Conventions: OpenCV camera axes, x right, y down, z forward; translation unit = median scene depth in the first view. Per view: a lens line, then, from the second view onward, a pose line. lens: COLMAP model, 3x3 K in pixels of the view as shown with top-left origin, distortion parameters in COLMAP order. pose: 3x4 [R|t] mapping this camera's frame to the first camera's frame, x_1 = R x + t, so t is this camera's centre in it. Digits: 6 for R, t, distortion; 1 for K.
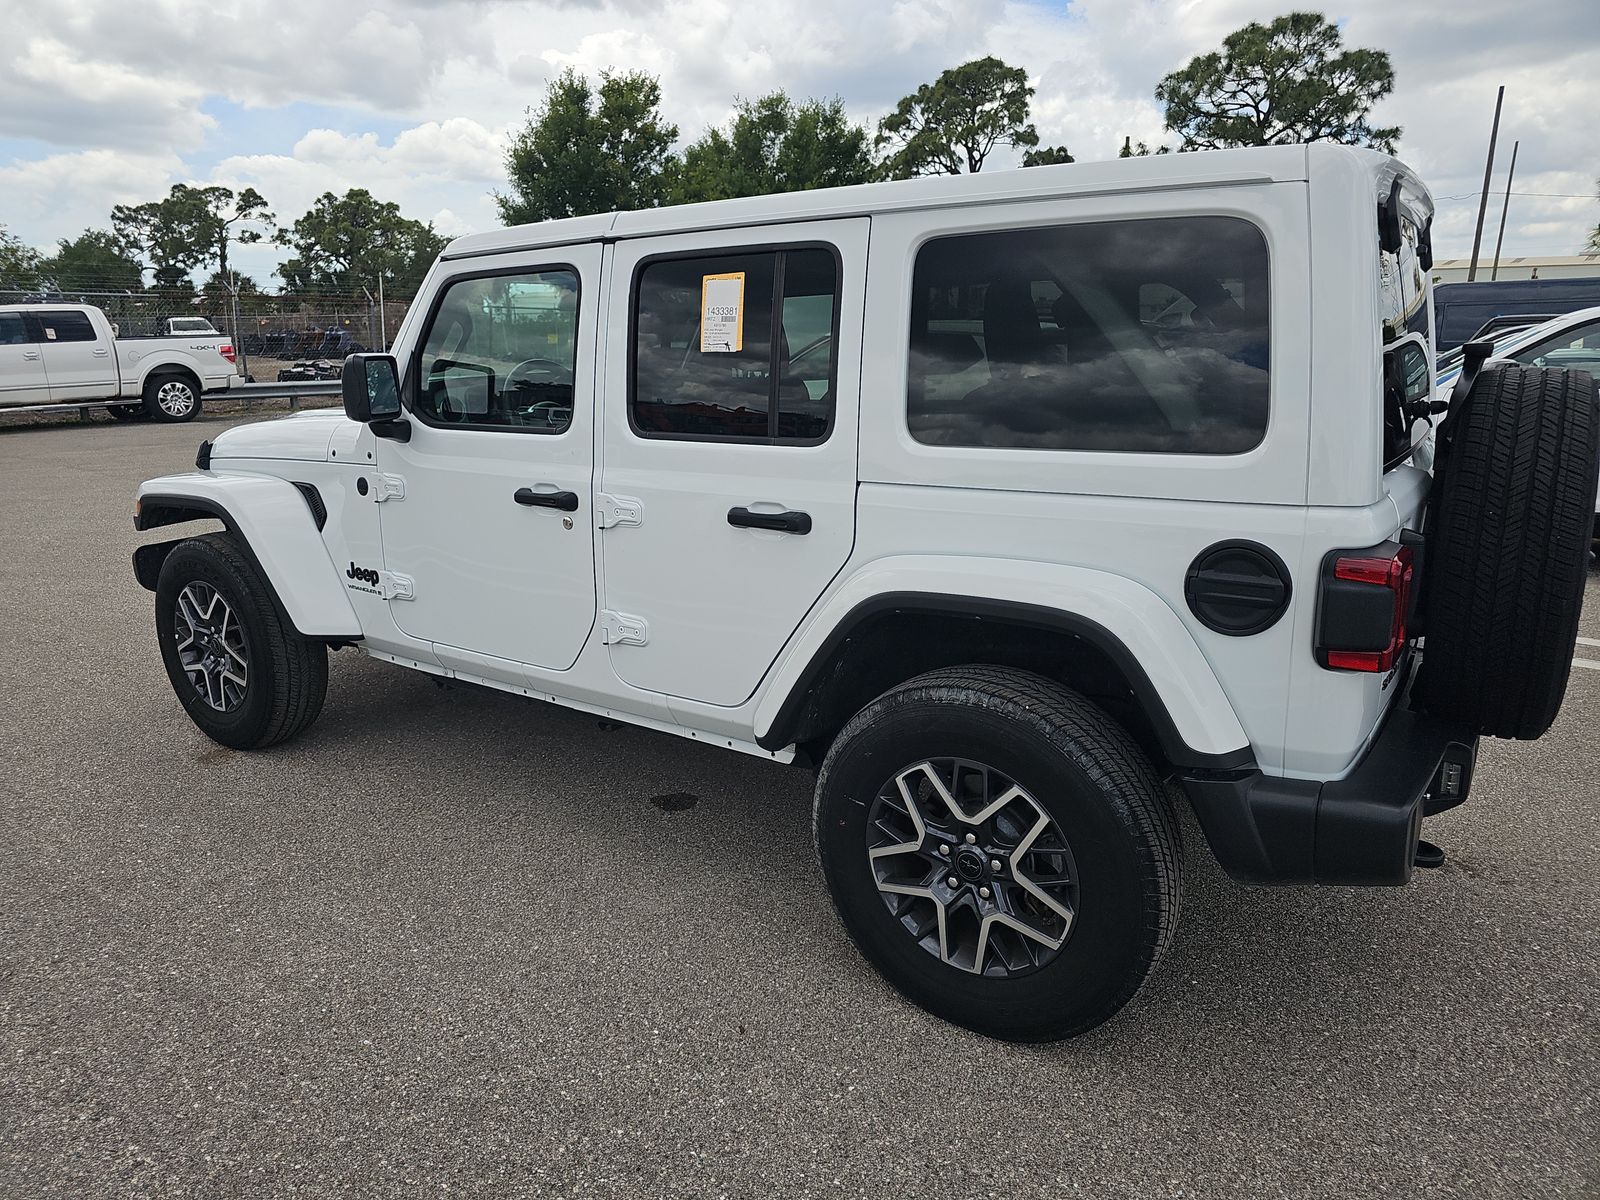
lens RADIAL K [[1093.7, 0, 791.1], [0, 1093.7, 603.5], [0, 0, 1]] dist [0.039527, -0.033508]
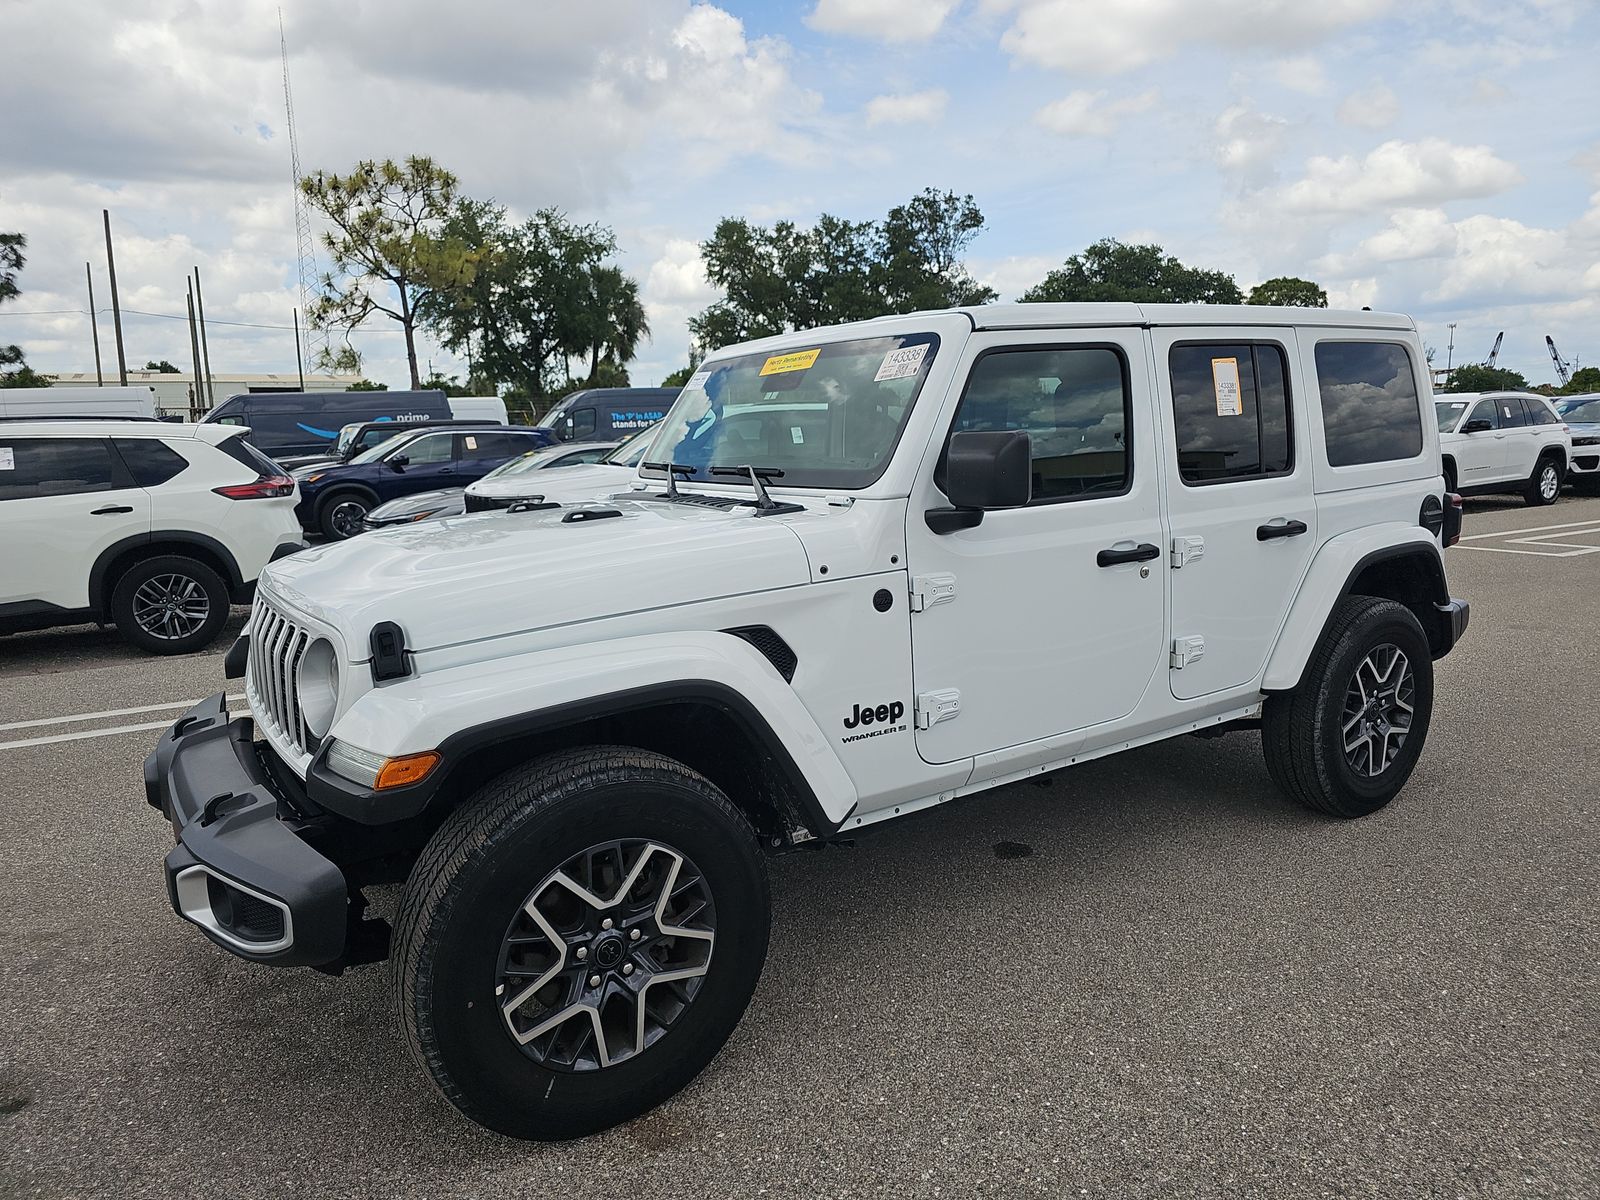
lens RADIAL K [[1093.7, 0, 747.3], [0, 1093.7, 614.8], [0, 0, 1]] dist [0.039527, -0.033508]
pose [[0.373643, -0.168335, 0.912170, -1.373963], [0.248000, 0.965724, 0.076632, -0.217010], [-0.893805, 0.197585, 0.402583, 0.920063]]
